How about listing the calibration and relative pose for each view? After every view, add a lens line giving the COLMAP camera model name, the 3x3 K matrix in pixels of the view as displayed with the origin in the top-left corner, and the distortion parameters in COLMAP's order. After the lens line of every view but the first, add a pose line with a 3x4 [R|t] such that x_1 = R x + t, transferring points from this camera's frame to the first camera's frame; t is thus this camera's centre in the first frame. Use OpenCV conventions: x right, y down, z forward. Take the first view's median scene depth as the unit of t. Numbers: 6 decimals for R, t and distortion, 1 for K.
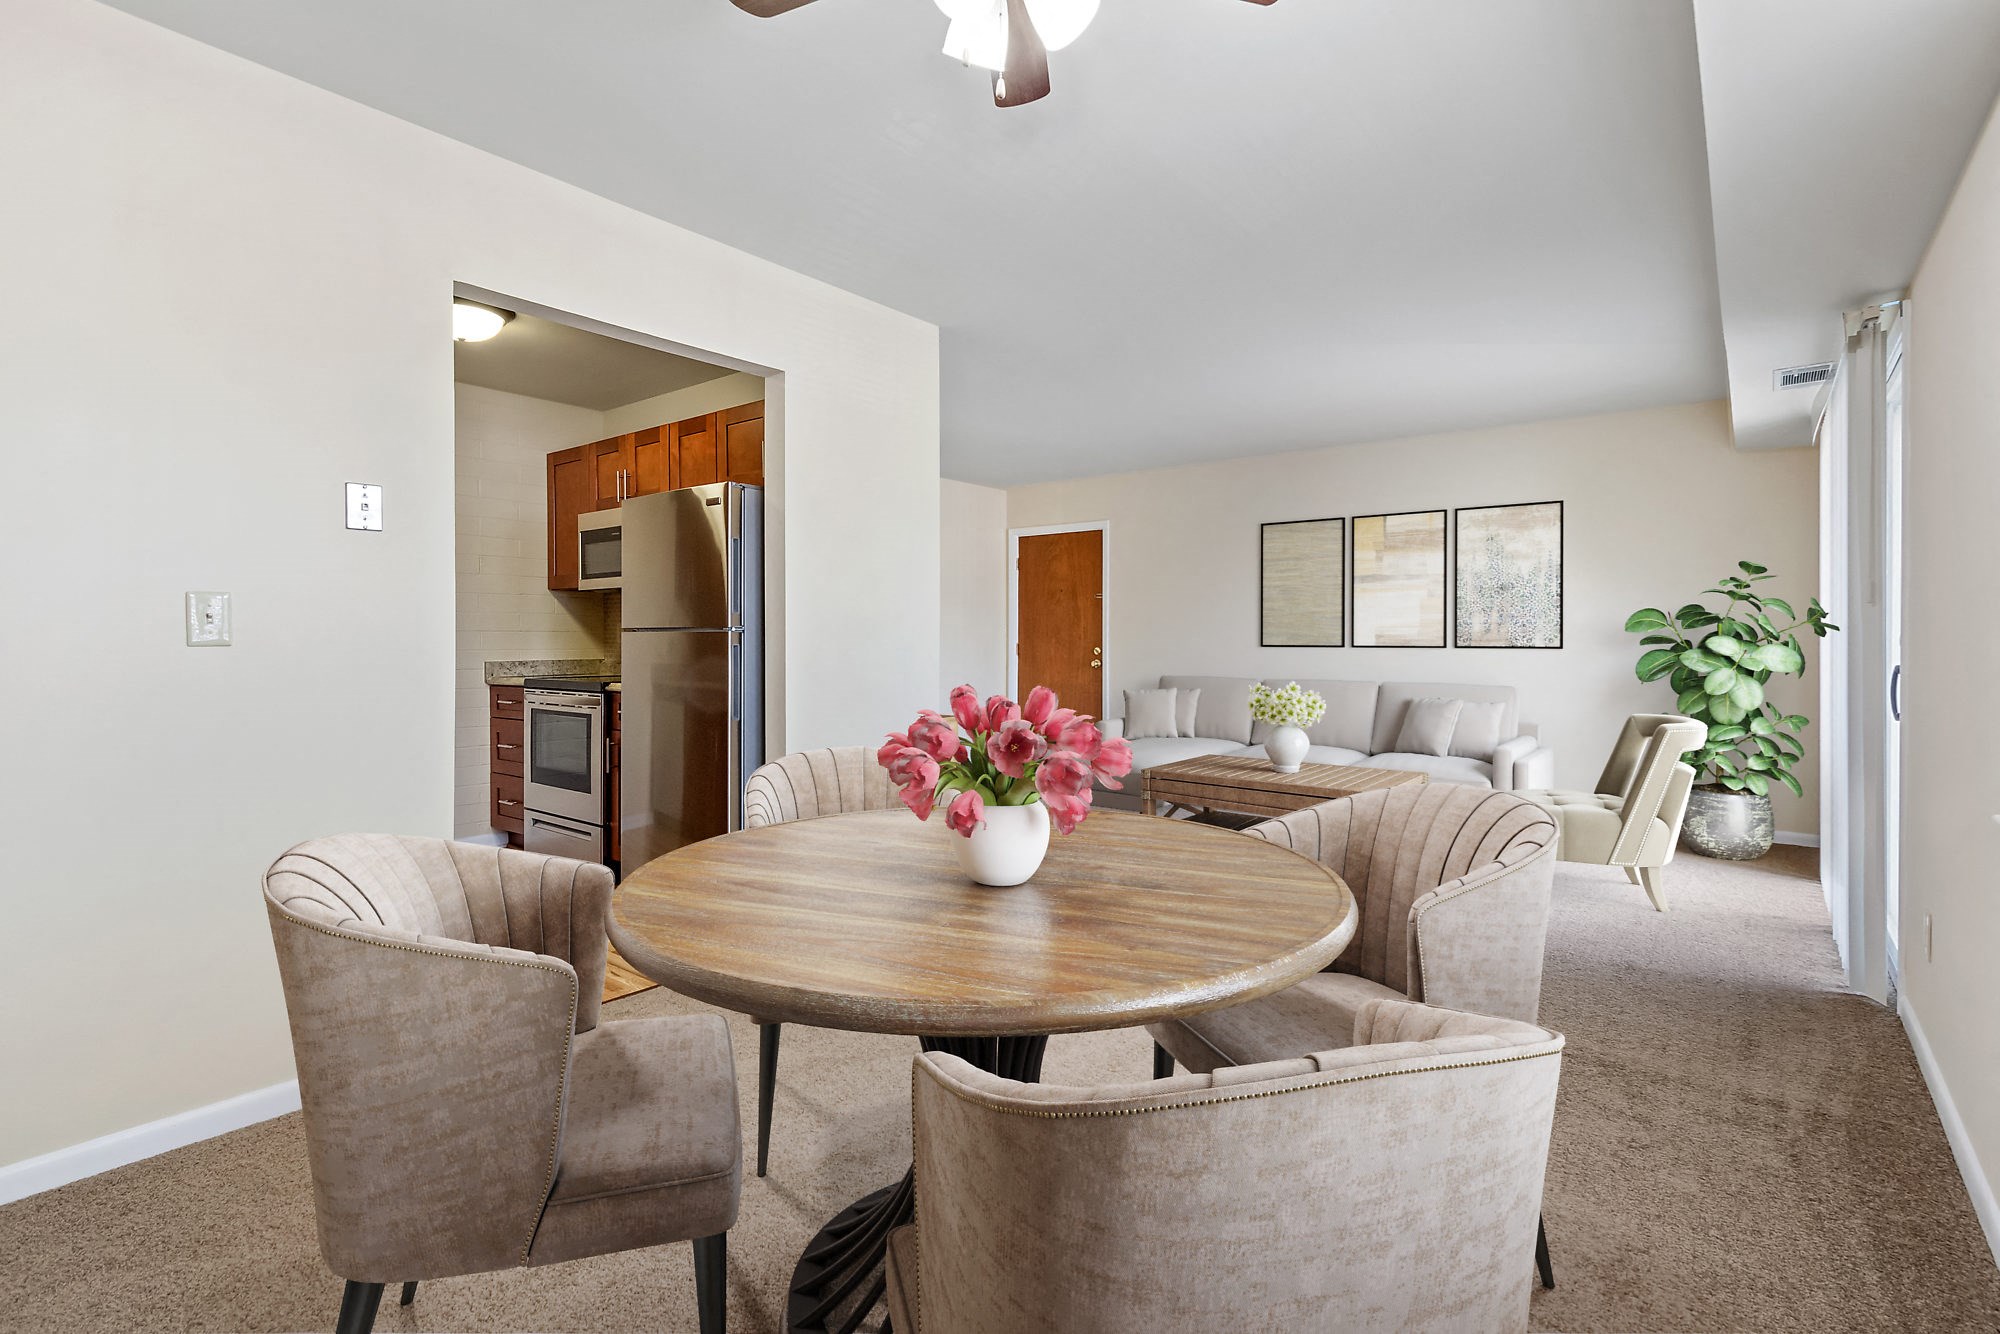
lens RADIAL K [[931.6, 0, 1000.0], [0, 931.6, 667.0], [0, 0, 1]] dist [0.004375, 0.000223]
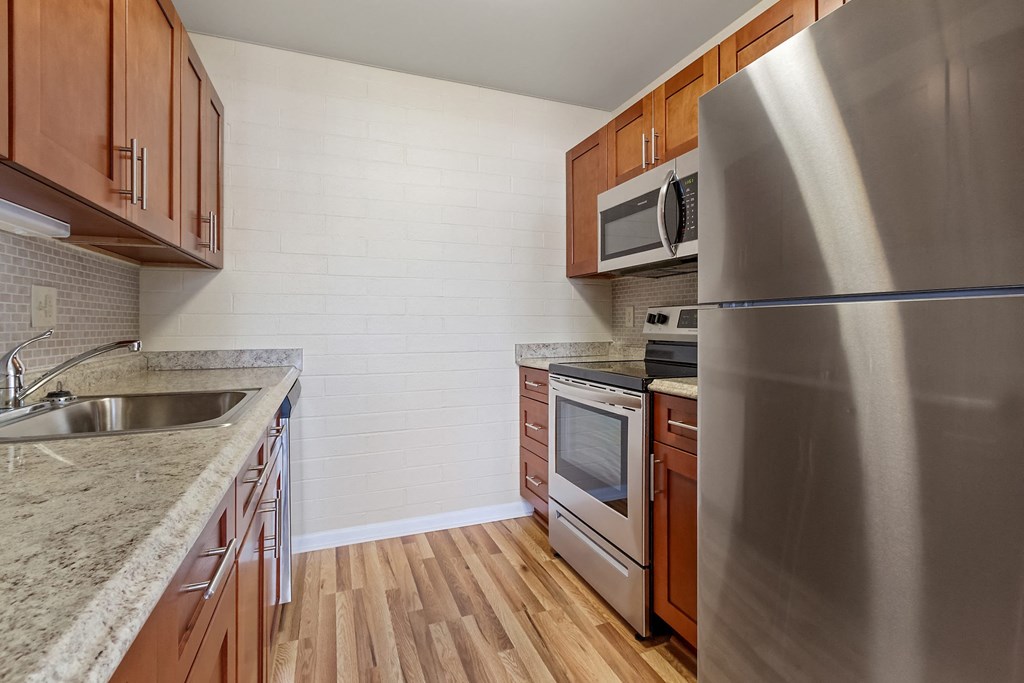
lens RADIAL K [[477.0, 0, 512.0], [0, 477.0, 341.5], [0, 0, 1]] dist [0.004375, 0.000223]
pose [[0.865013, 0.007411, -0.501694, -0.284627], [-0.000478, 0.999903, 0.013946, -0.017499], [0.501749, -0.011823, 0.864933, 0.532438]]
